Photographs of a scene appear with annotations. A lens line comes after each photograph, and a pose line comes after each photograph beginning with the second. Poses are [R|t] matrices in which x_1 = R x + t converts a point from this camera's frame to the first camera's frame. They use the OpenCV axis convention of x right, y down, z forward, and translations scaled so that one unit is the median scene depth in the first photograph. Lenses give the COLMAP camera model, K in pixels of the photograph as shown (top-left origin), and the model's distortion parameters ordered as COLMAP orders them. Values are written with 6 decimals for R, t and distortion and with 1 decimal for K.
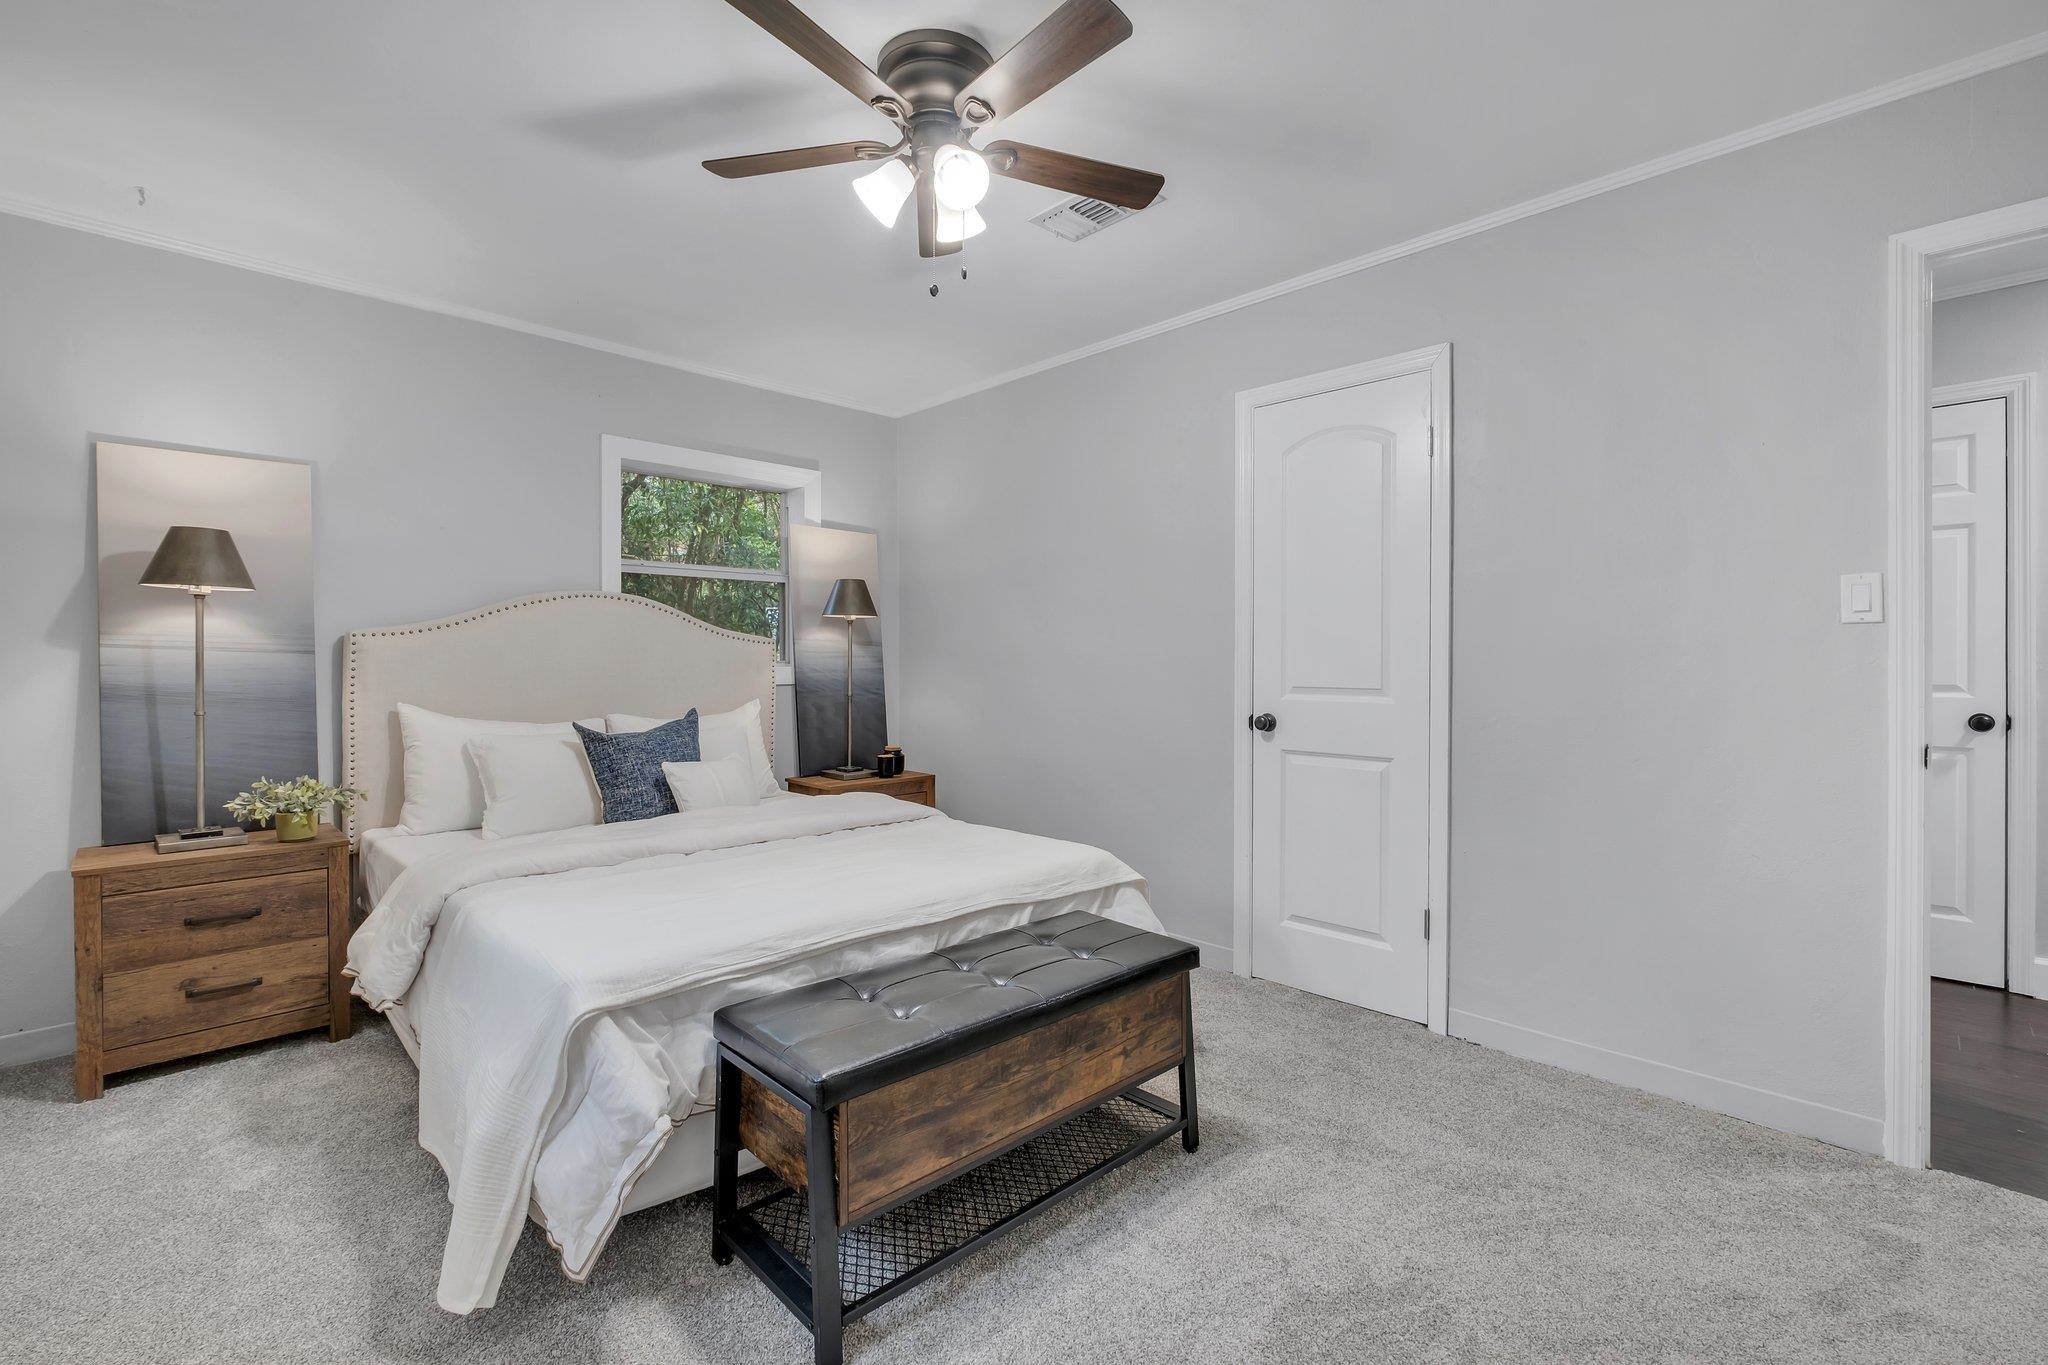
lens RADIAL K [[888.9, 0, 1015.6], [0, 888.9, 664.9], [0, 0, 1]] dist [-0.008420, -0.000250]
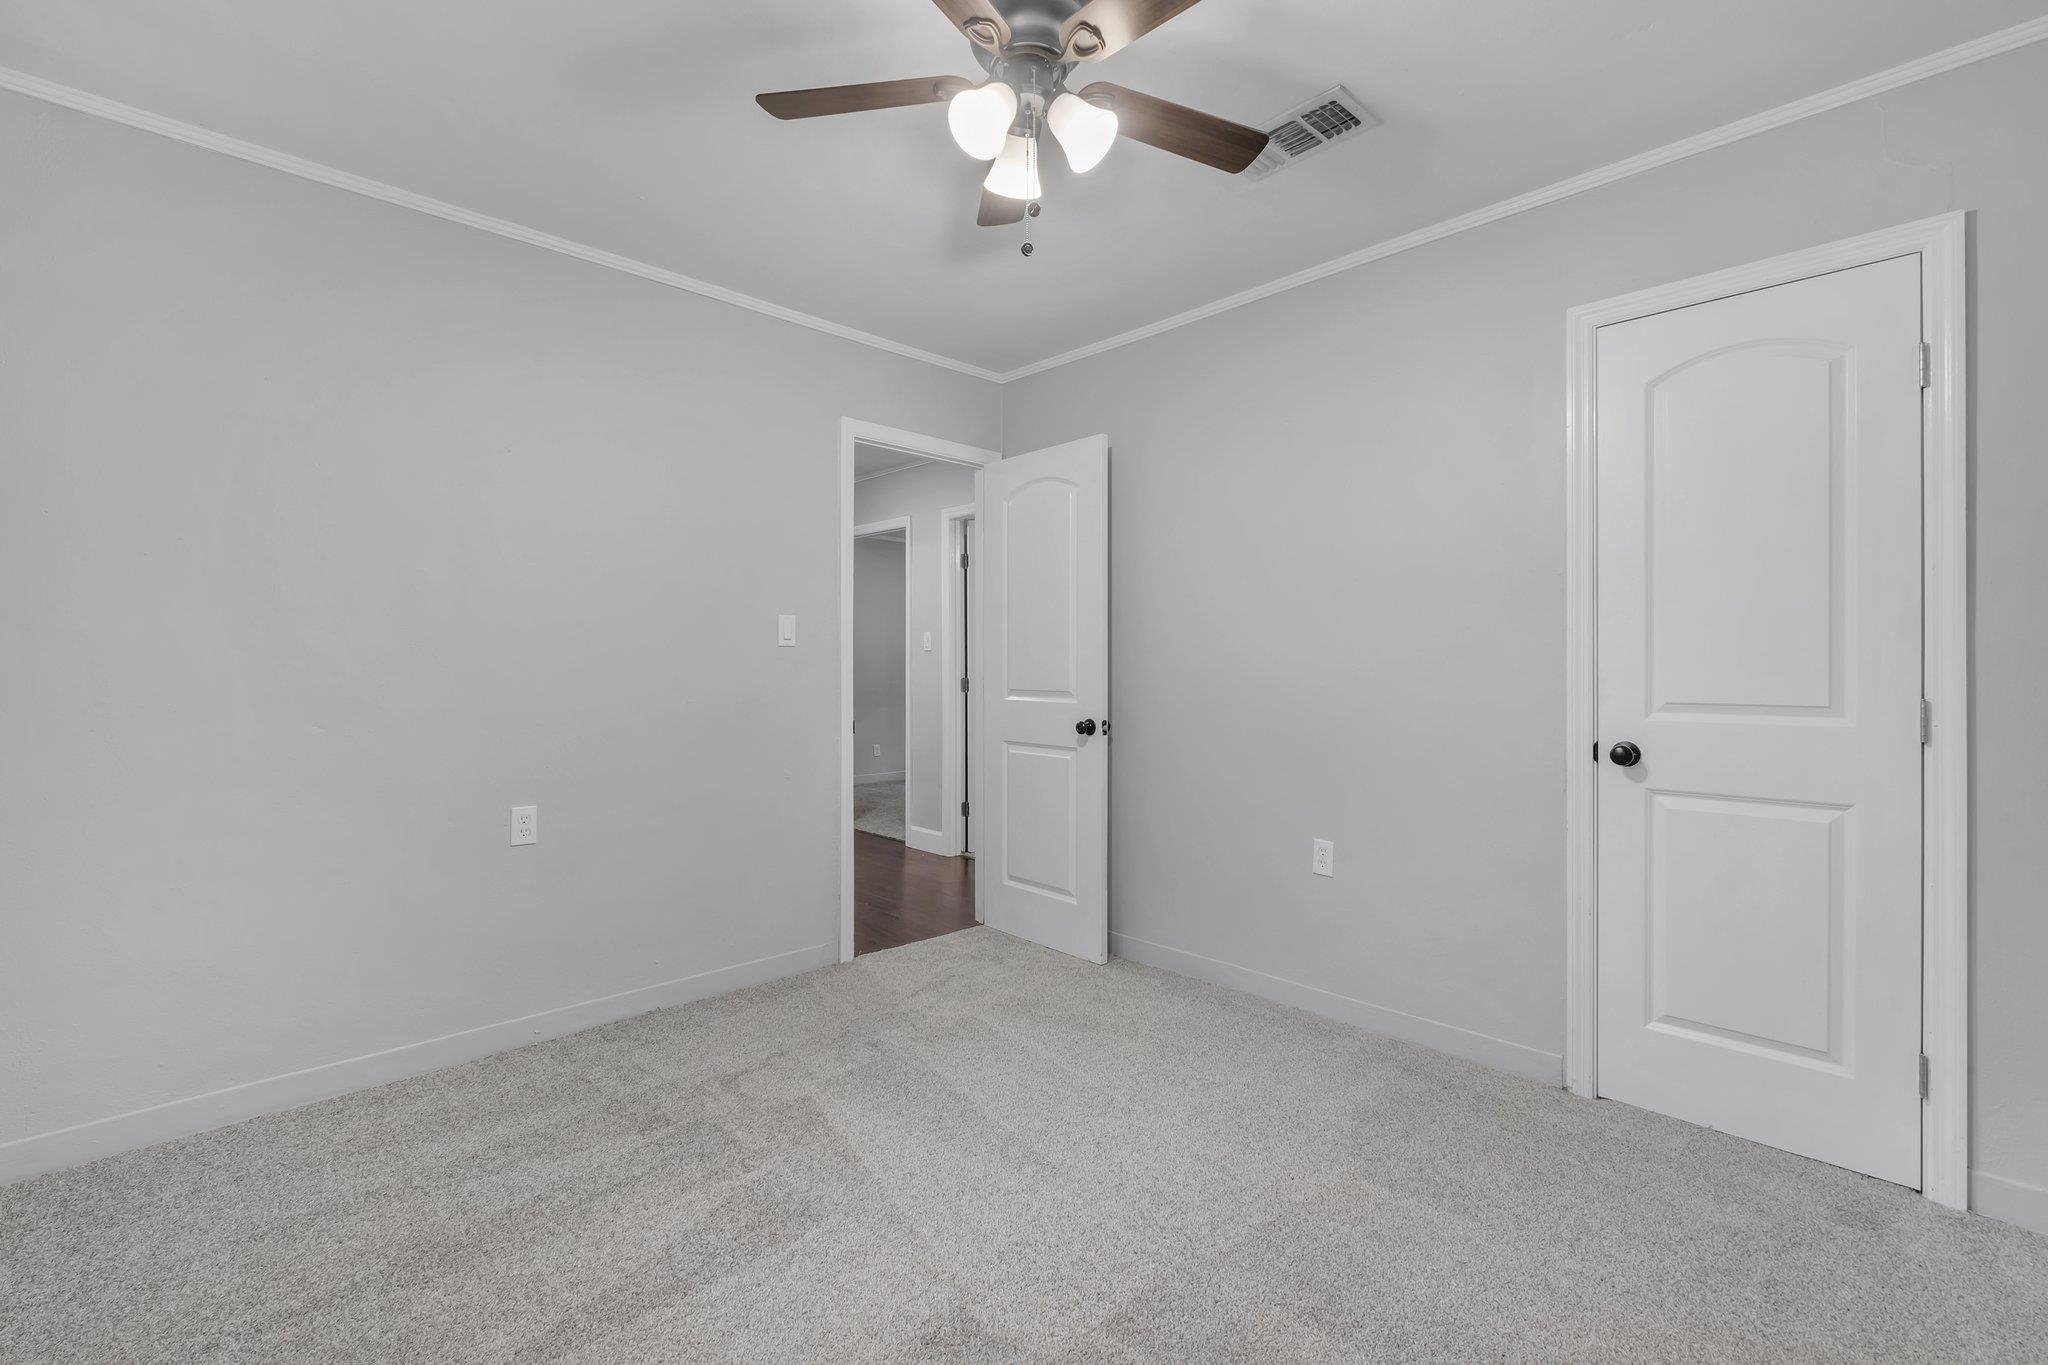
lens RADIAL K [[888.9, 0, 1015.6], [0, 888.9, 664.9], [0, 0, 1]] dist [-0.008420, -0.000250]
pose [[0.999997, 0.002110, 0.001367, -0.222848], [-0.002095, 0.999946, -0.010196, 0.001968], [-0.001388, 0.010194, 0.999947, 0.269263]]
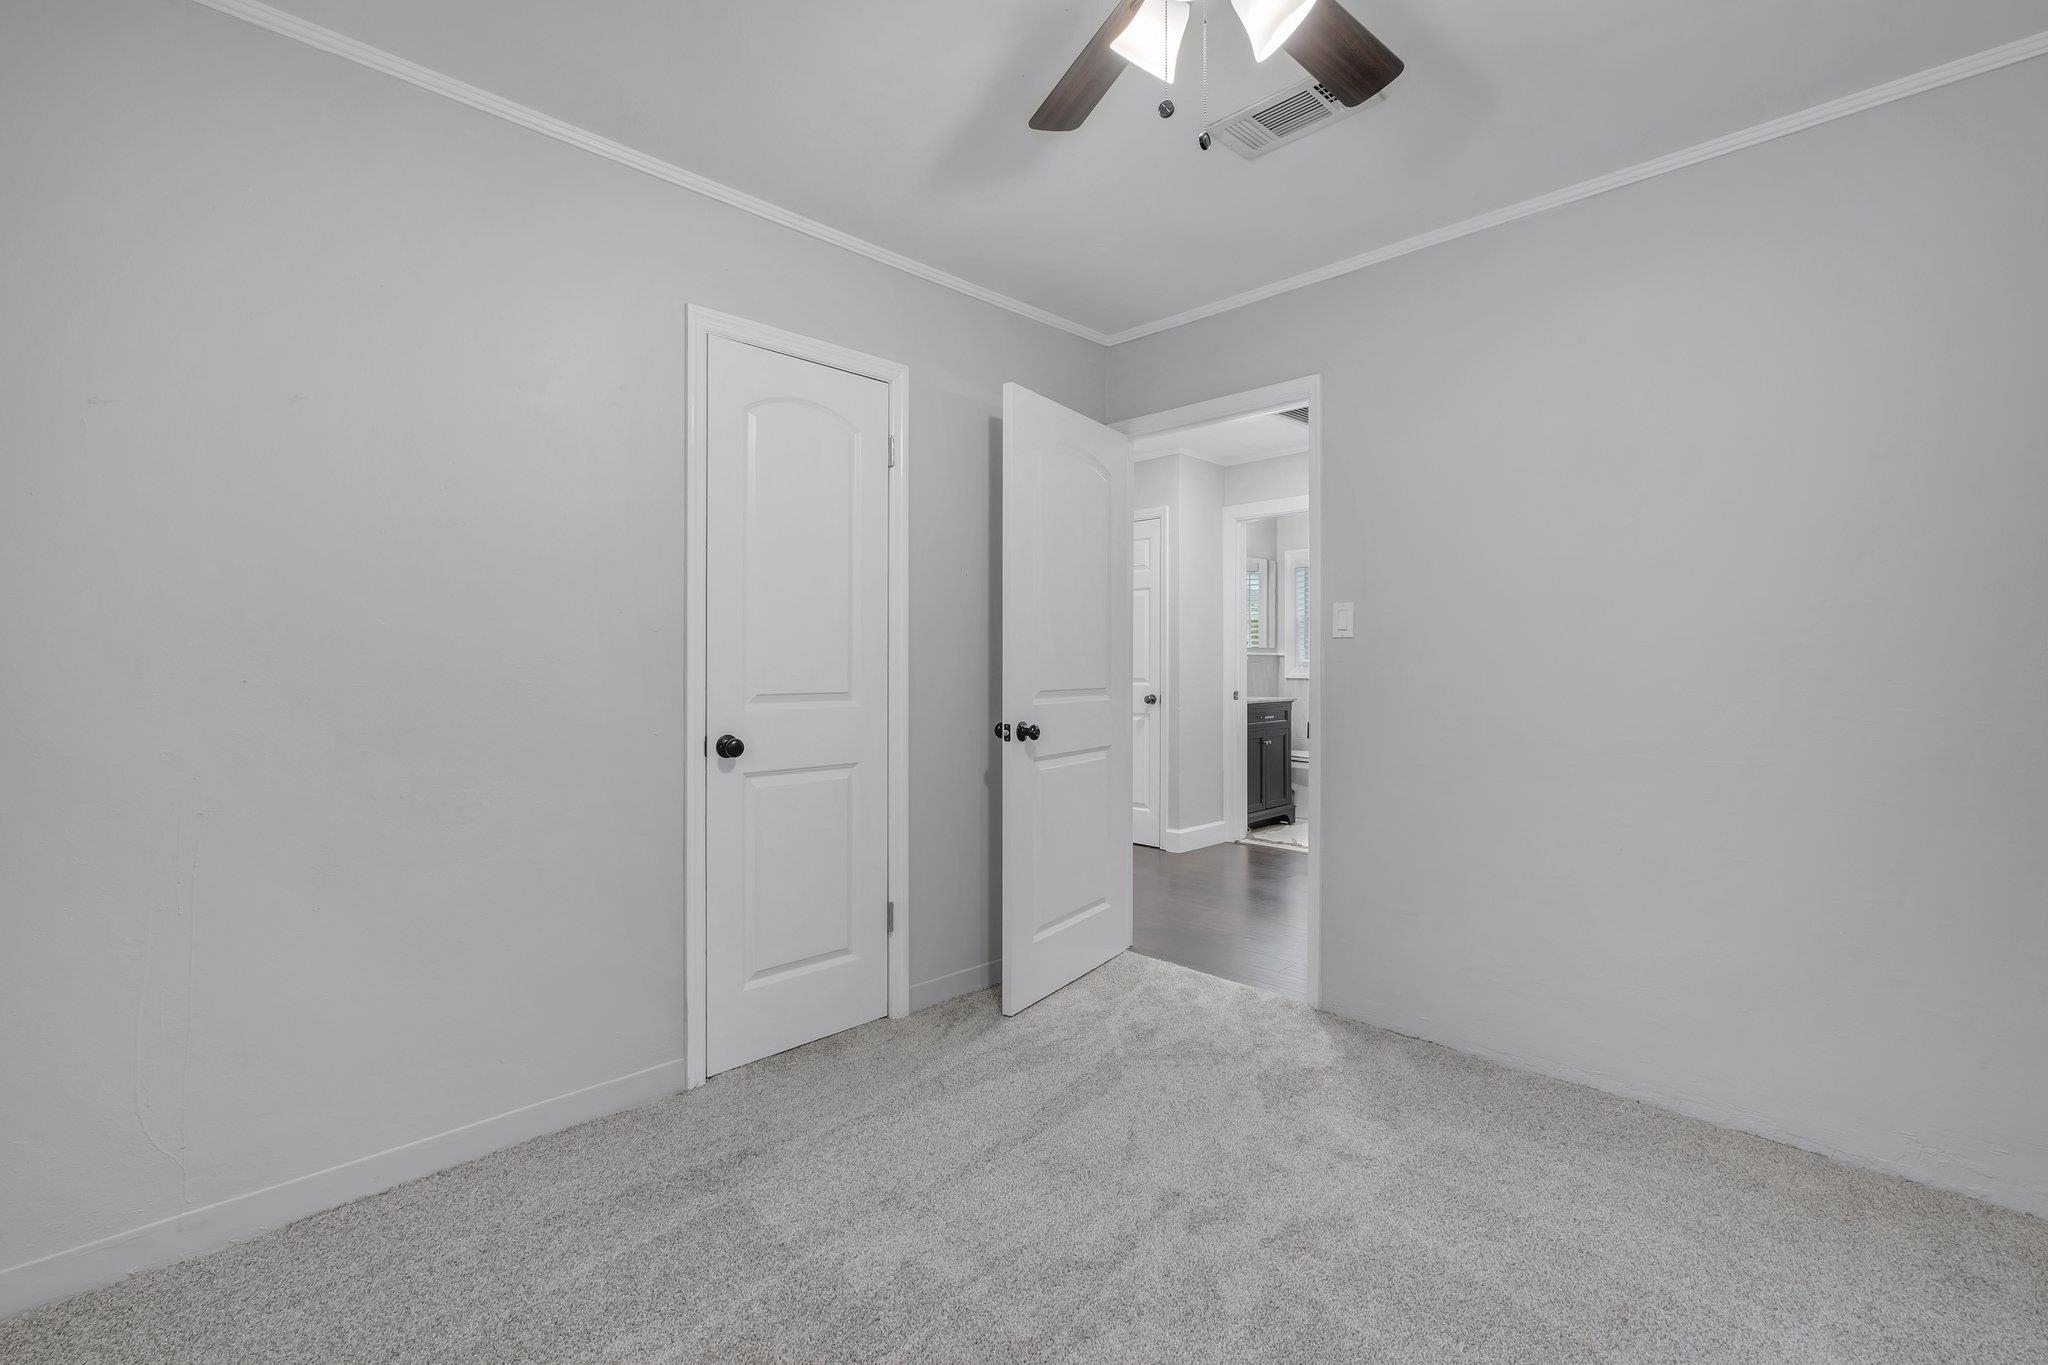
lens RADIAL K [[888.9, 0, 1015.6], [0, 888.9, 664.9], [0, 0, 1]] dist [-0.008420, -0.000250]
pose [[-0.027193, 0.001786, 0.999629, -0.514465], [-0.001620, 0.999997, -0.001831, -0.001760], [-0.999629, -0.001669, -0.027190, 0.777376]]
